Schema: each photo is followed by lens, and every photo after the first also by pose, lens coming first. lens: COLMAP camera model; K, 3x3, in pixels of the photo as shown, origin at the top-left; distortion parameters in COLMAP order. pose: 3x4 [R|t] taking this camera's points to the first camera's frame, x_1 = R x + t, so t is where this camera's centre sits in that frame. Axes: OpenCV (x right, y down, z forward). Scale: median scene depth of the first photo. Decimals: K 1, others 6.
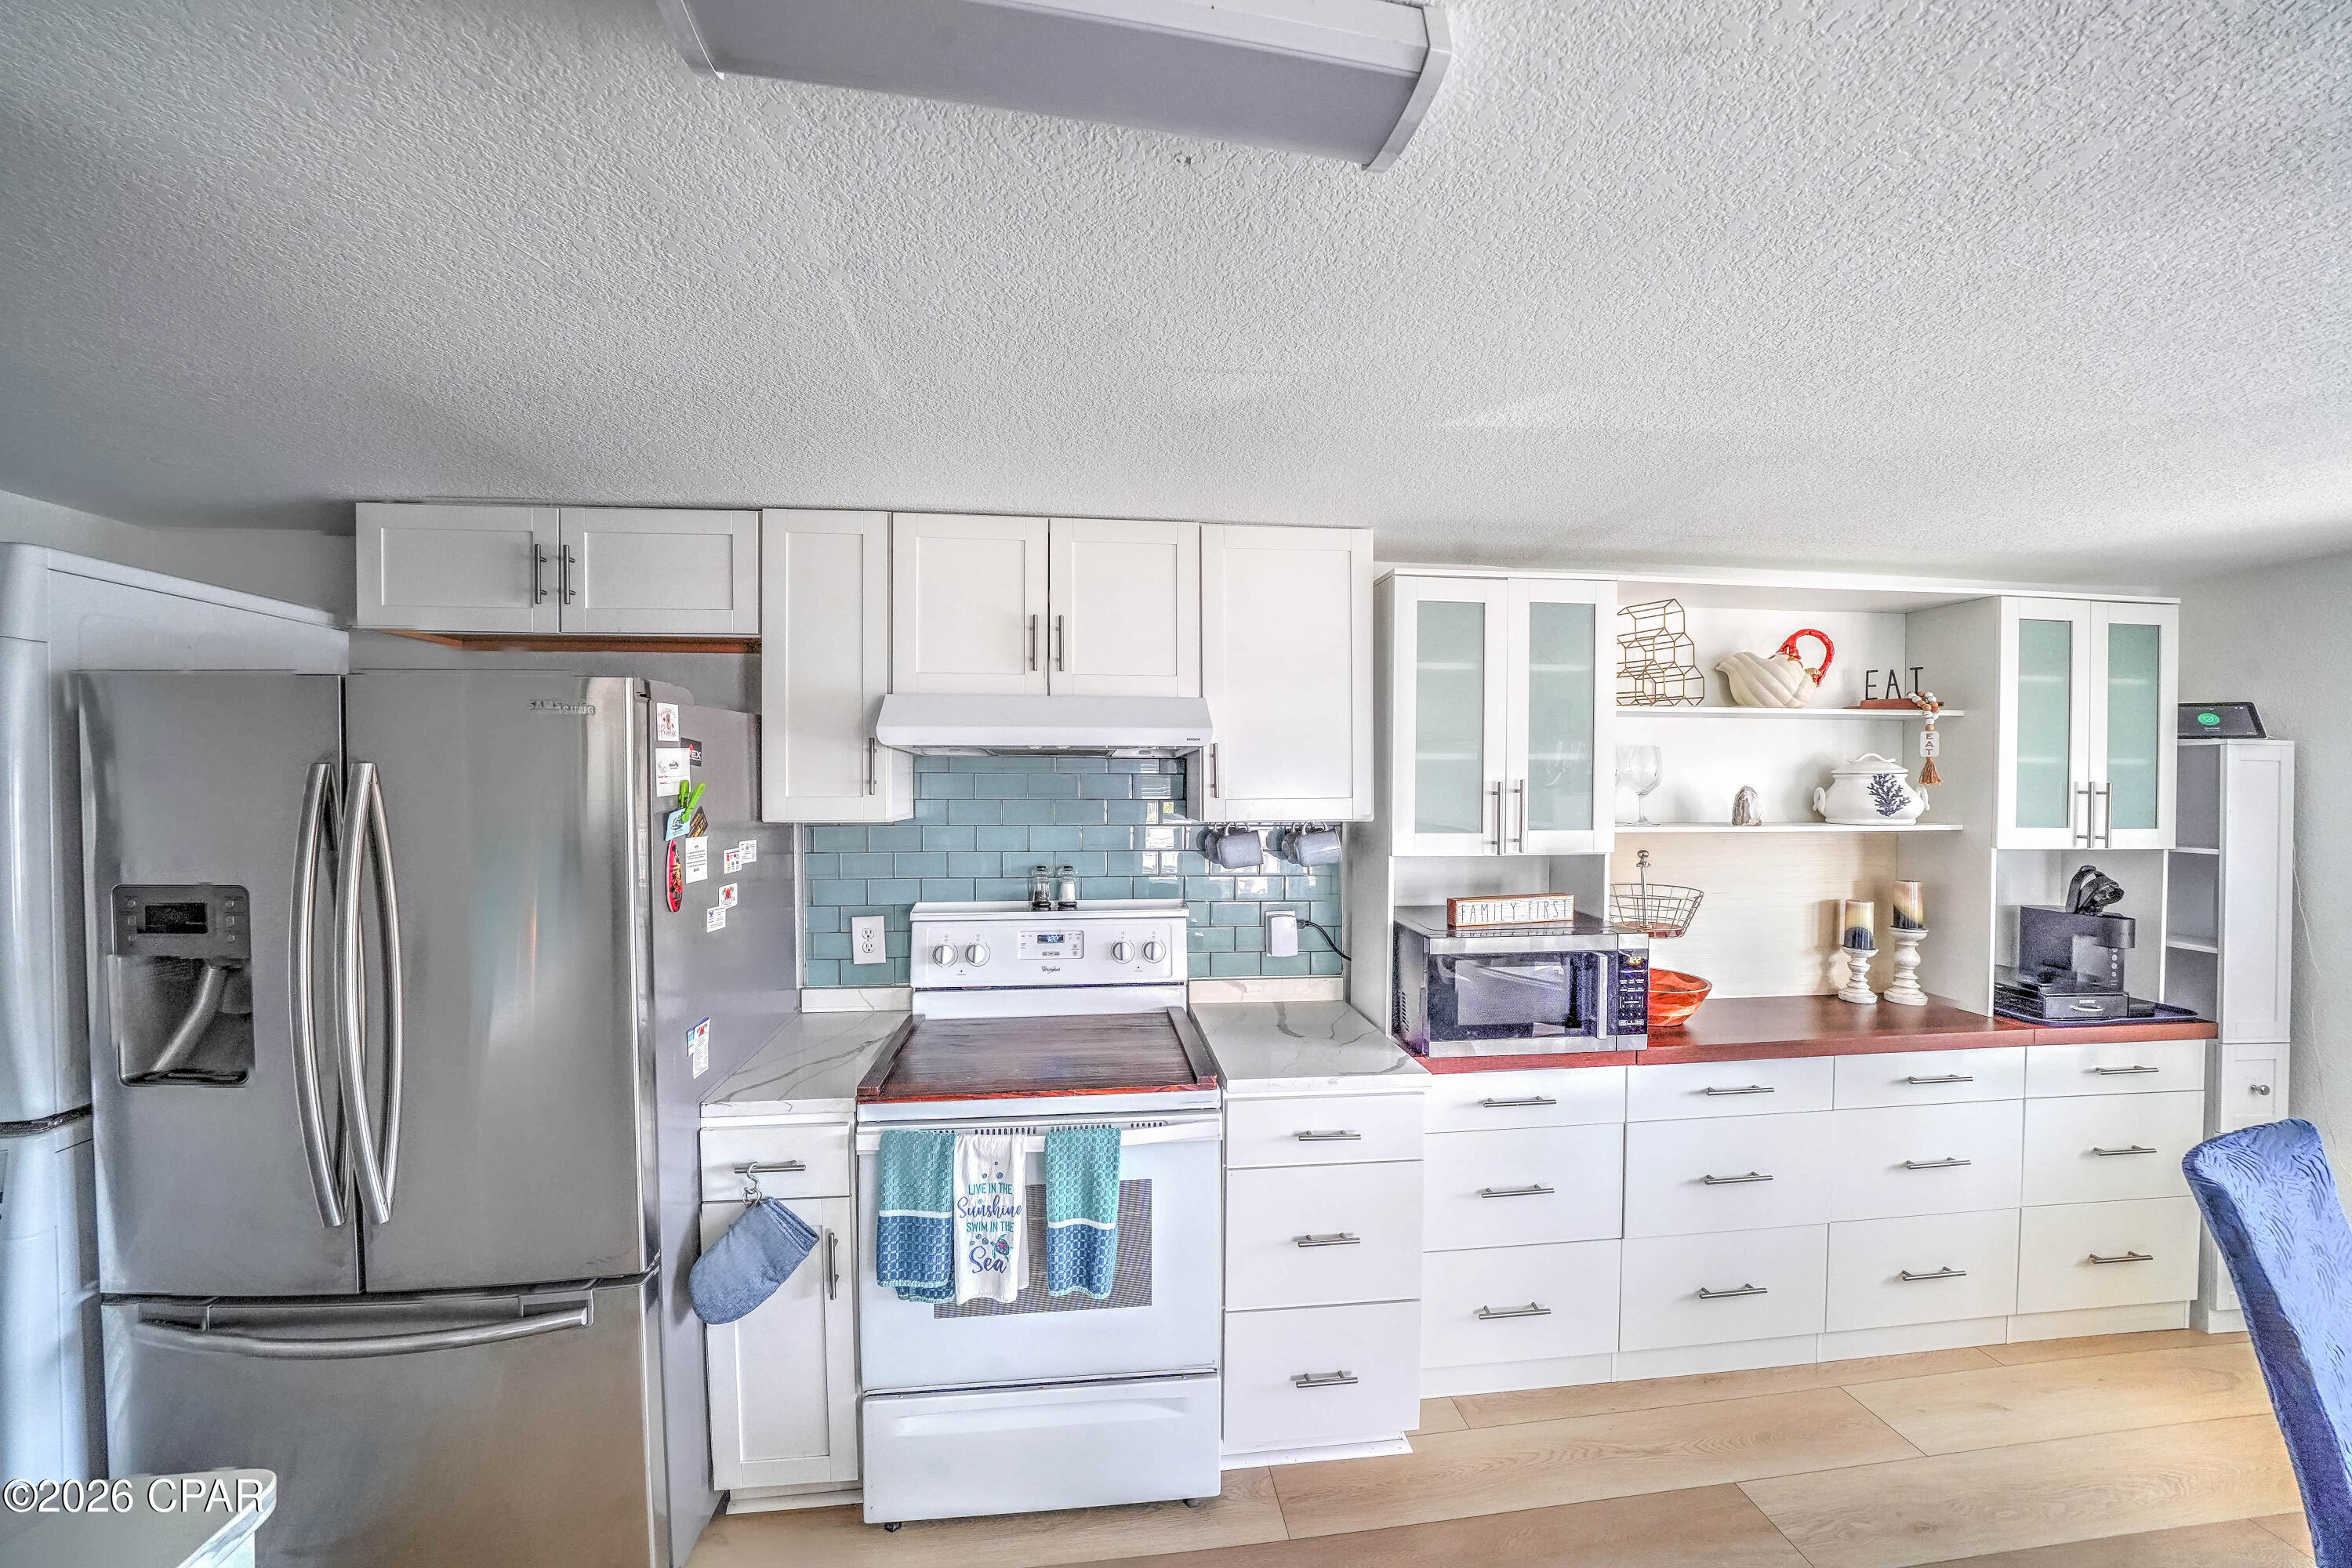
lens RADIAL K [[819.5, 0, 1159.9], [0, 819.5, 785.6], [0, 0, 1]] dist [-0.026358, 0.002639]
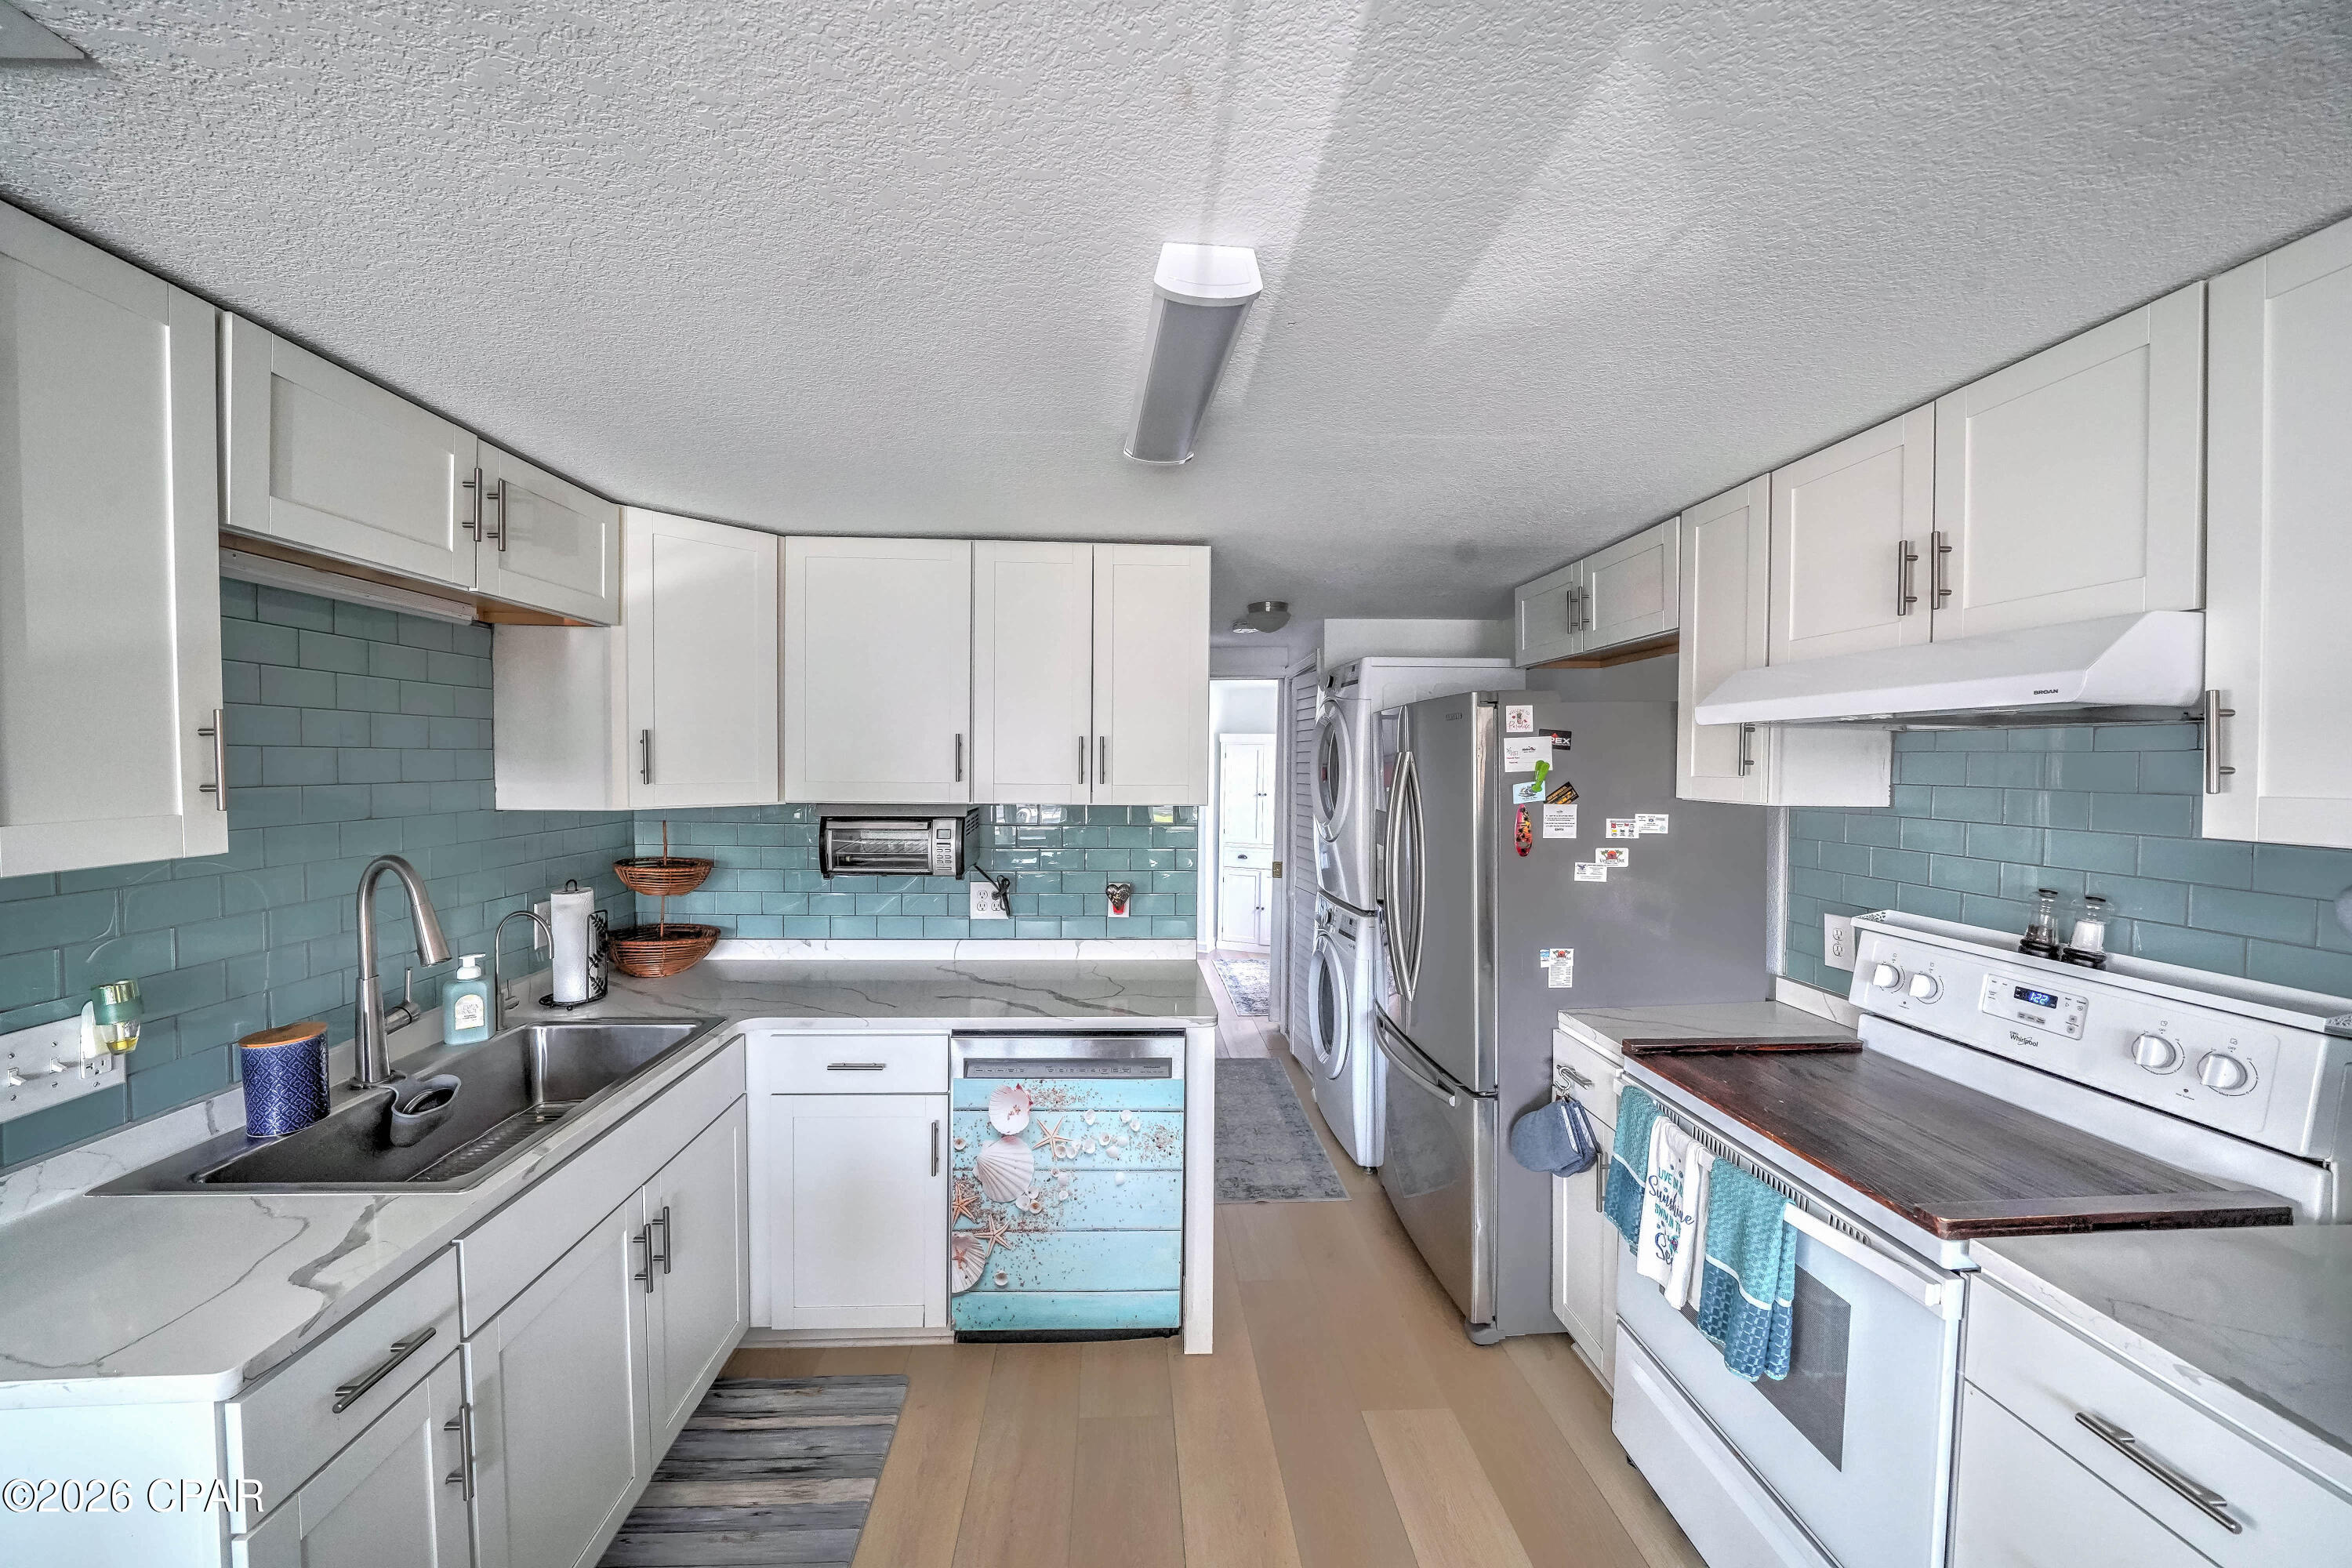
lens RADIAL K [[819.5, 0, 1163.0], [0, 819.5, 782.9], [0, 0, 1]] dist [-0.026358, 0.002639]
pose [[-0.060559, 0.024162, -0.997872, 0.645150], [-0.008718, 0.999656, 0.024734, 0.001943], [0.998127, 0.010198, -0.060328, 0.373006]]
